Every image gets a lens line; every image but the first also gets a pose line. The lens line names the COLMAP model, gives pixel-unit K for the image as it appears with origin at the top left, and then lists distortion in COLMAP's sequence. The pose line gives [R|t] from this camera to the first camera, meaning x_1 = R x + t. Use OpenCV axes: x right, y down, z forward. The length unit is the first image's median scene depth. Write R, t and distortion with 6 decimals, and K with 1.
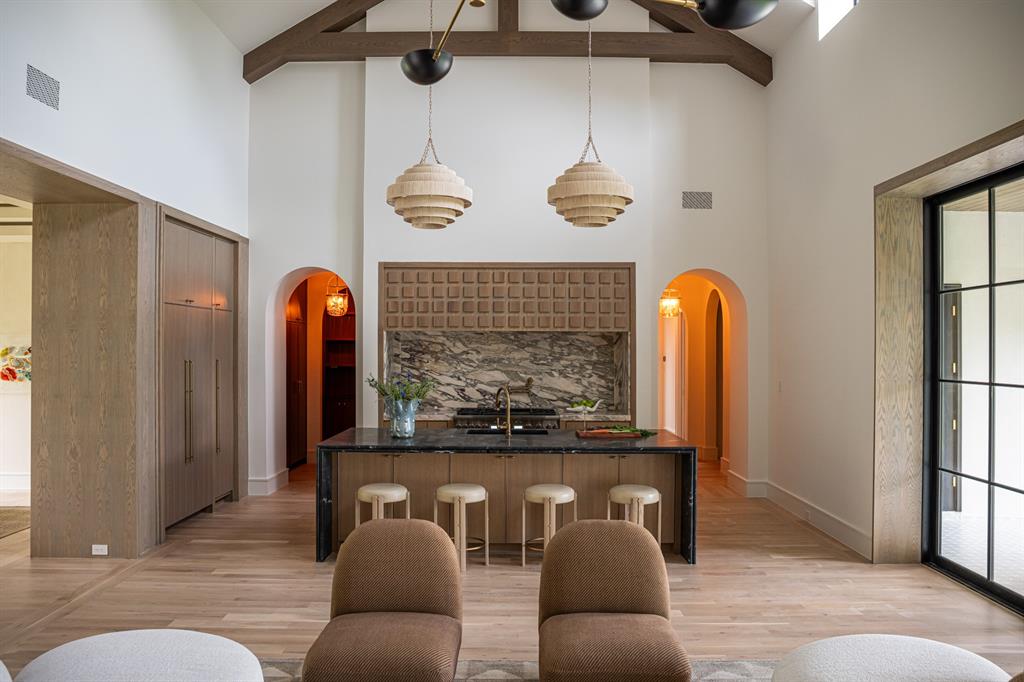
lens RADIAL K [[787.0, 0, 512.0], [0, 787.0, 341.0], [0, 0, 1]] dist [-0.063302, -0.000924]
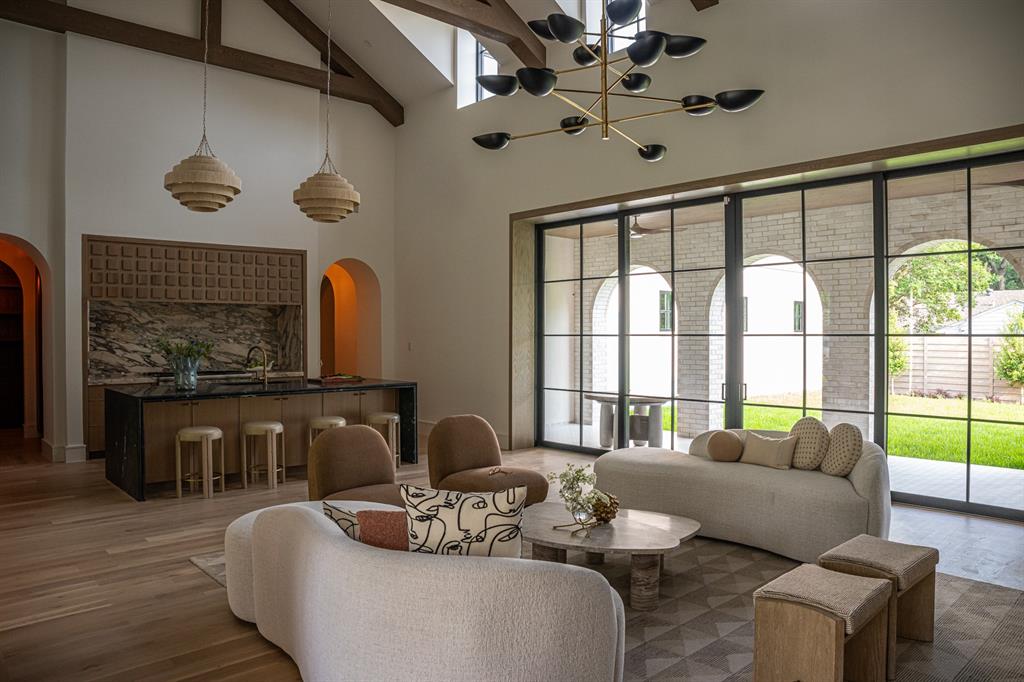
lens RADIAL K [[722.7, 0, 512.0], [0, 722.7, 341.0], [0, 0, 1]] dist [-0.071104, -0.000002]
pose [[0.739976, -0.013131, 0.672505, -0.359659], [-0.000587, 0.999796, 0.020167, 0.021186], [-0.672633, -0.015318, 0.739817, -0.072170]]
